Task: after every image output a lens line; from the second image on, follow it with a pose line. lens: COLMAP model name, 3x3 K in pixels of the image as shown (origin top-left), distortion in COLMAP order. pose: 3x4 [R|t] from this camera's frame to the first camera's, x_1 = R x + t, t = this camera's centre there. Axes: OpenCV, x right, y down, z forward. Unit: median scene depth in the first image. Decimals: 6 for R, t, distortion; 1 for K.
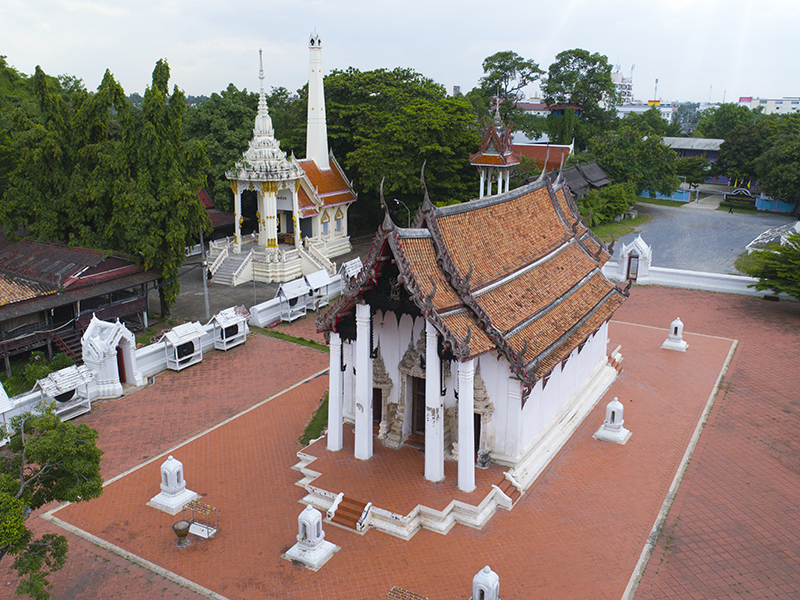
lens RADIAL K [[722.5, 0, 402.4], [0, 722.5, 300.8], [0, 0, 1]] dist [-0.039483, 0.050391]
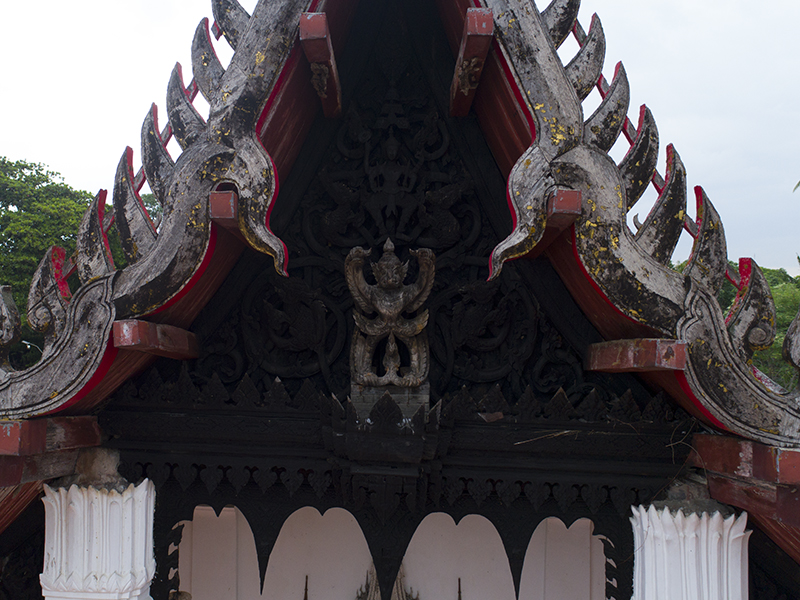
lens RADIAL K [[722.5, 0, 394.5], [0, 722.5, 300.6], [0, 0, 1]] dist [-0.039483, 0.050391]
pose [[0.874869, 0.012564, 0.484197, -0.029610], [0.118012, 0.964009, -0.238242, 0.004009], [-0.469764, 0.265572, 0.841899, 0.354152]]
